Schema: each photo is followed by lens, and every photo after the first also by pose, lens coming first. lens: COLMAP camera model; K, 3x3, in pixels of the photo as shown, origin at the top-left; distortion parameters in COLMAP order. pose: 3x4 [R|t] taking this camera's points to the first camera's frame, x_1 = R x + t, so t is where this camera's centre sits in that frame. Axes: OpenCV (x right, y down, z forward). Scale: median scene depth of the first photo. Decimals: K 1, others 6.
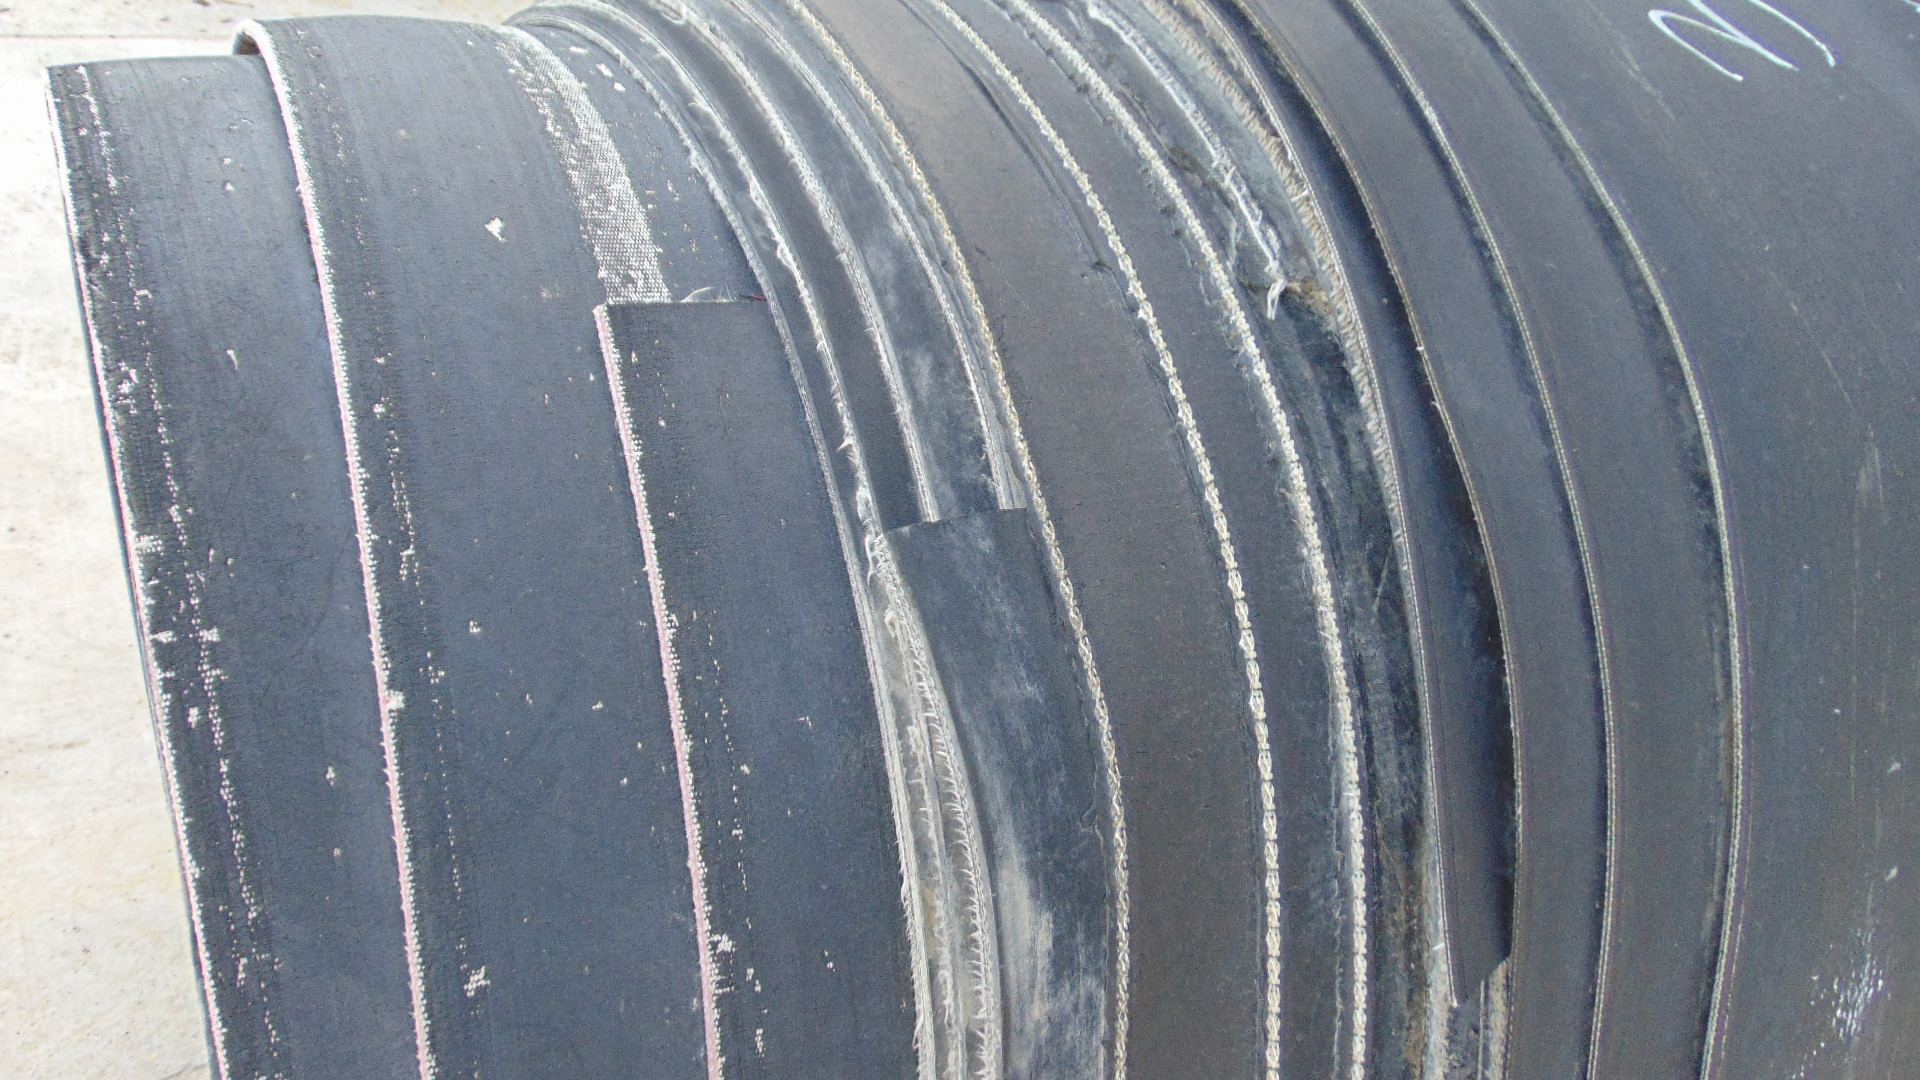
lens RADIAL K [[1440.6, 0, 954.0], [0, 1440.6, 542.1], [0, 0, 1]] dist [-0.010673, 0.024822]
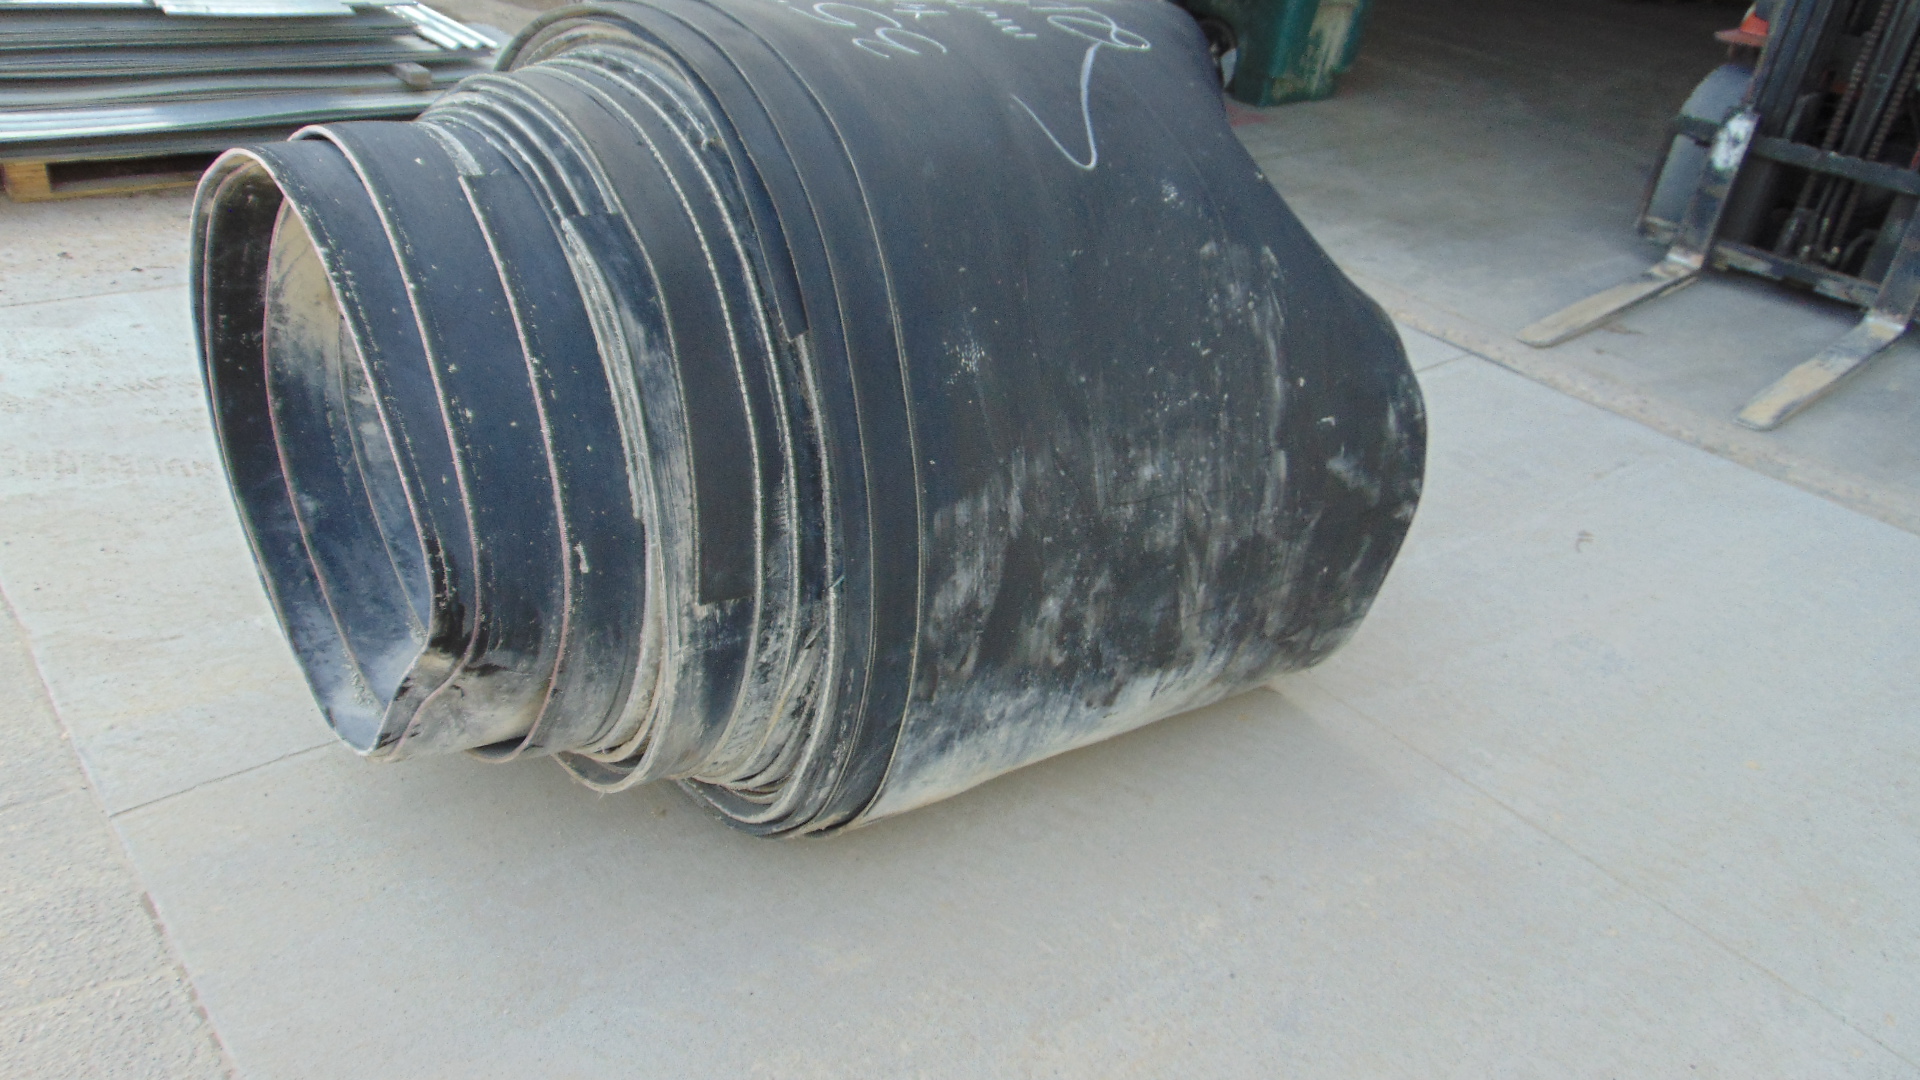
lens RADIAL K [[1440.6, 0, 963.6], [0, 1440.6, 538.3], [0, 0, 1]] dist [-0.010673, 0.024822]
pose [[0.977000, -0.186789, 0.102867, 0.298082], [0.201188, 0.967317, -0.154343, 1.158887], [-0.070675, 0.171489, 0.982648, -1.734540]]
